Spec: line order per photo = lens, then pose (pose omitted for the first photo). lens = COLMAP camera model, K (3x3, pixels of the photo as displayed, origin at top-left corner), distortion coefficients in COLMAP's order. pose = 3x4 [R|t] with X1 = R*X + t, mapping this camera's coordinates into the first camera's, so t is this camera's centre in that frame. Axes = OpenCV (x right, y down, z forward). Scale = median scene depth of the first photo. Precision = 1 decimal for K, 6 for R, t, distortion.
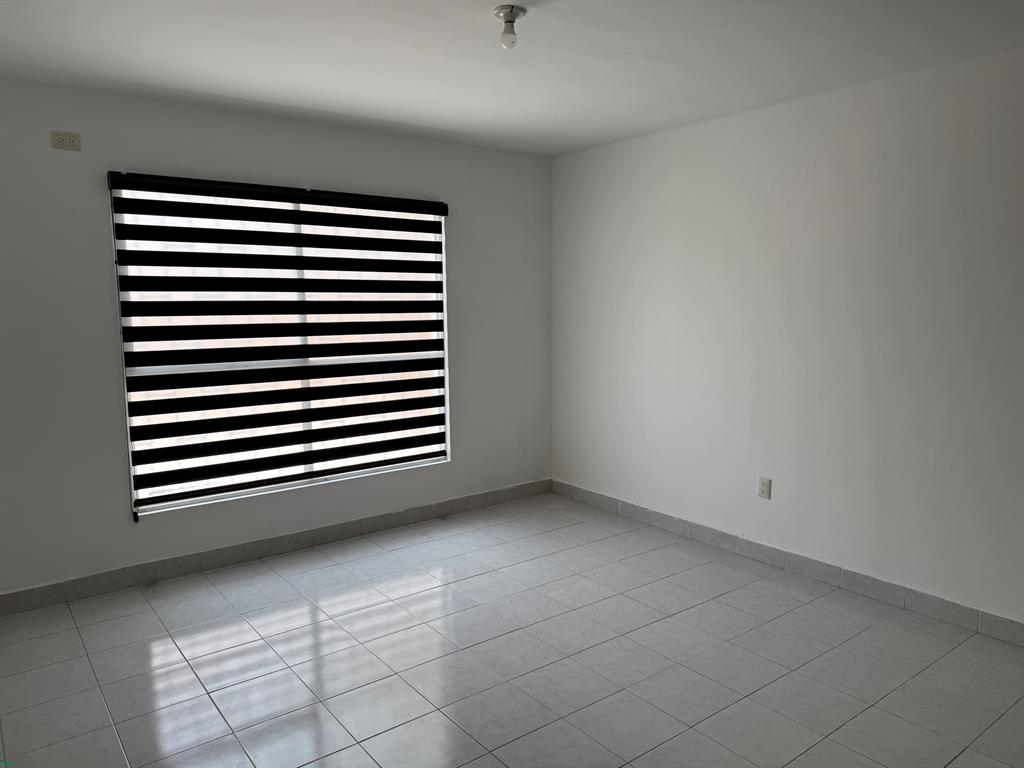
lens RADIAL K [[722.0, 0, 512.0], [0, 722.0, 384.0], [0, 0, 1]] dist [0.002581, 0.002295]
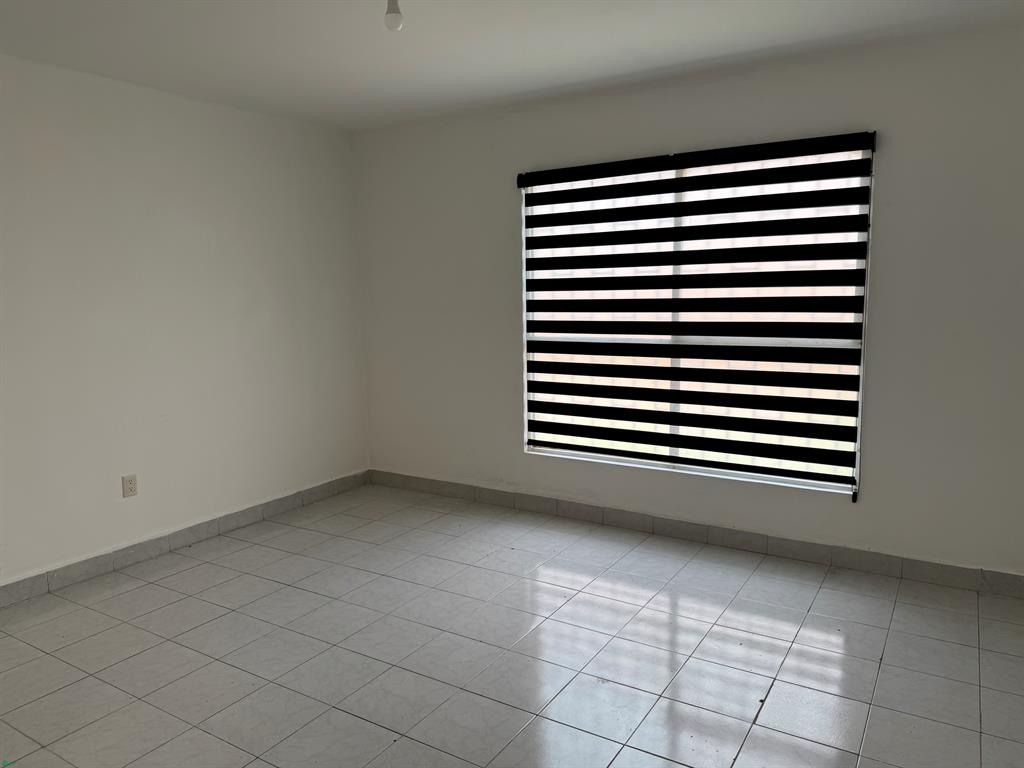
lens RADIAL K [[722.0, 0, 512.0], [0, 722.0, 384.0], [0, 0, 1]] dist [0.002581, 0.002295]
pose [[0.344179, 0.101934, -0.933354, 0.456109], [-0.100549, 0.992374, 0.071302, -0.035060], [0.933505, 0.069307, 0.351803, 0.341912]]
